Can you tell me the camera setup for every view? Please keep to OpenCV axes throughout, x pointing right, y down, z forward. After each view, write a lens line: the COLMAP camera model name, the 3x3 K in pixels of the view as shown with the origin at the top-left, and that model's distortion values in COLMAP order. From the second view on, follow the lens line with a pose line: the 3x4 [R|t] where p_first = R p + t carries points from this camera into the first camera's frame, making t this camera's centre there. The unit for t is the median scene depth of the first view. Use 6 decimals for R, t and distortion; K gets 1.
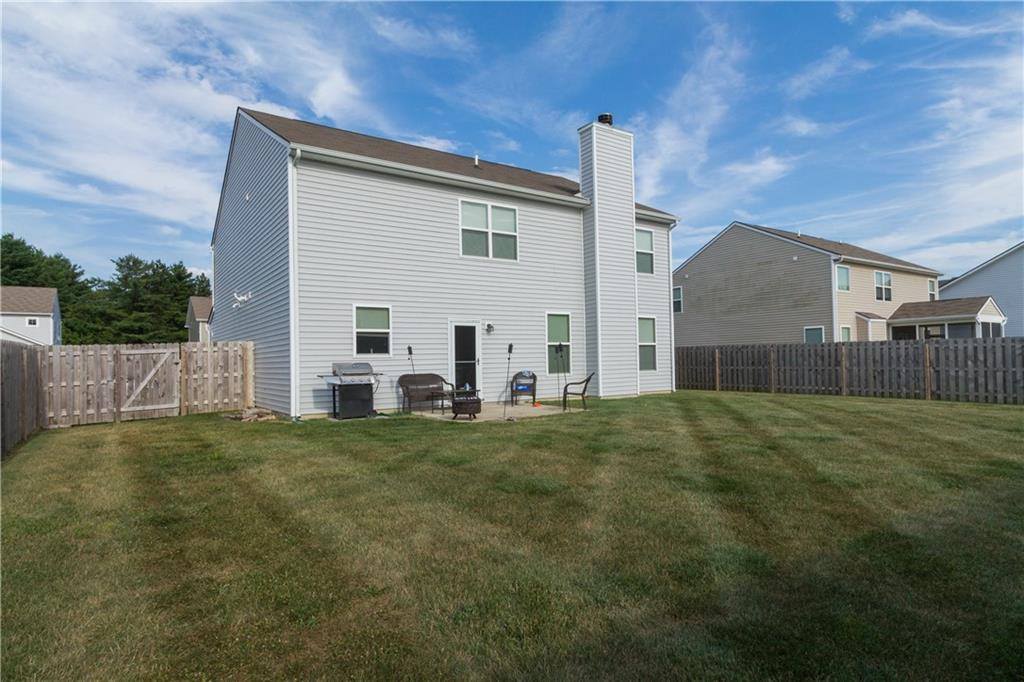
lens RADIAL K [[573.5, 0, 512.4], [0, 573.5, 345.6], [0, 0, 1]] dist [-0.016722, 0.001119]
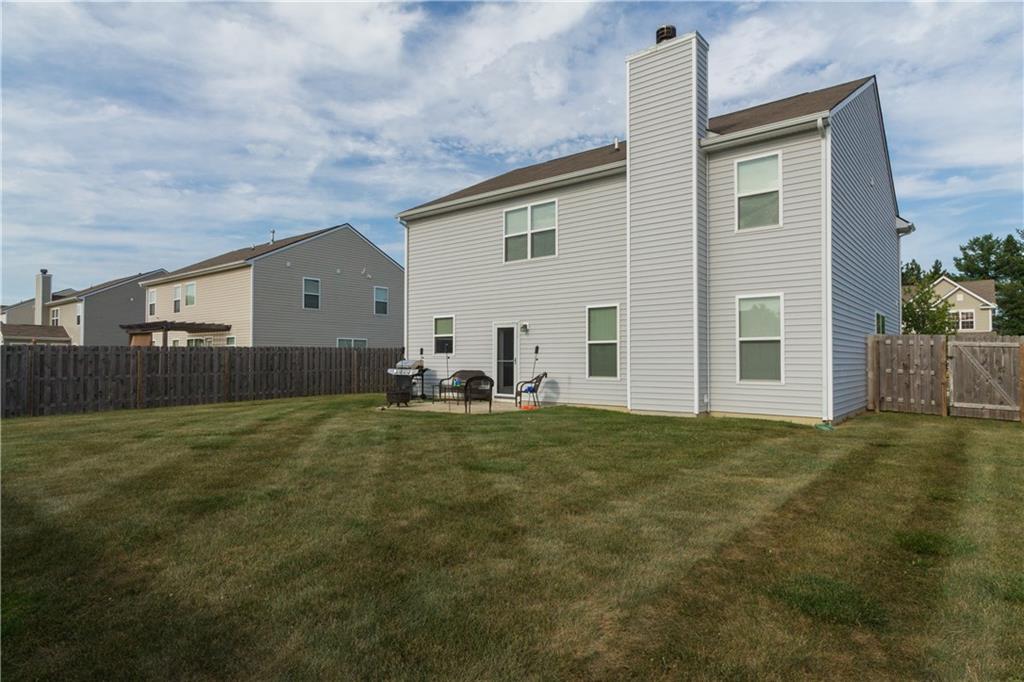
lens RADIAL K [[573.5, 0, 513.4], [0, 573.5, 347.3], [0, 0, 1]] dist [-0.016722, 0.001119]
pose [[0.278547, -0.004701, -0.960411, 0.928336], [0.016856, 0.999858, -0.000006, 0.002650], [0.960275, -0.016187, 0.278586, 0.690571]]
